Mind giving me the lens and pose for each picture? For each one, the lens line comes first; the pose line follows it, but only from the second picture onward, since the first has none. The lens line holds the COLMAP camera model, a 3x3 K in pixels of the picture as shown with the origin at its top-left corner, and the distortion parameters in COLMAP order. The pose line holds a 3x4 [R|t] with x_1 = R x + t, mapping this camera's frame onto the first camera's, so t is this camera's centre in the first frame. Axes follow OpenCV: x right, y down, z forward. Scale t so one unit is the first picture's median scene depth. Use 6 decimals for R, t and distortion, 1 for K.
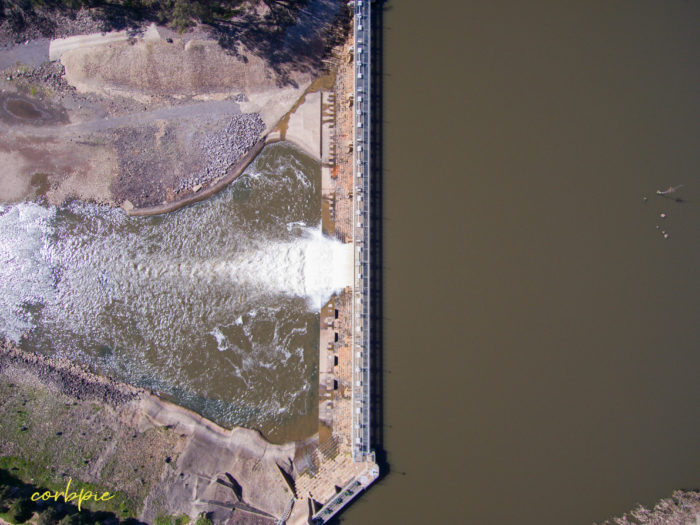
lens RADIAL K [[417.6, 0, 352.6], [0, 417.6, 261.0], [0, 0, 1]] dist [0.082231, -0.104475]
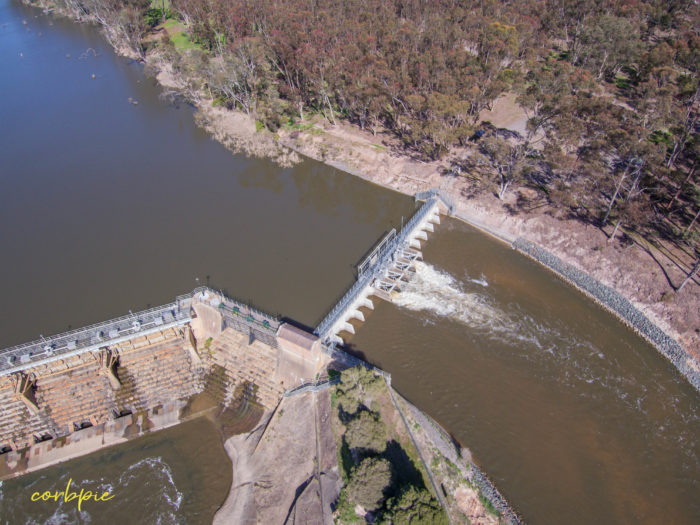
lens RADIAL K [[417.6, 0, 352.6], [0, 417.6, 261.0], [0, 0, 1]] dist [0.082231, -0.104475]
pose [[-0.354202, -0.624842, 0.695783, -0.438925], [0.933455, -0.191201, 0.303487, 0.448008], [-0.056597, 0.756977, 0.650986, 0.387938]]
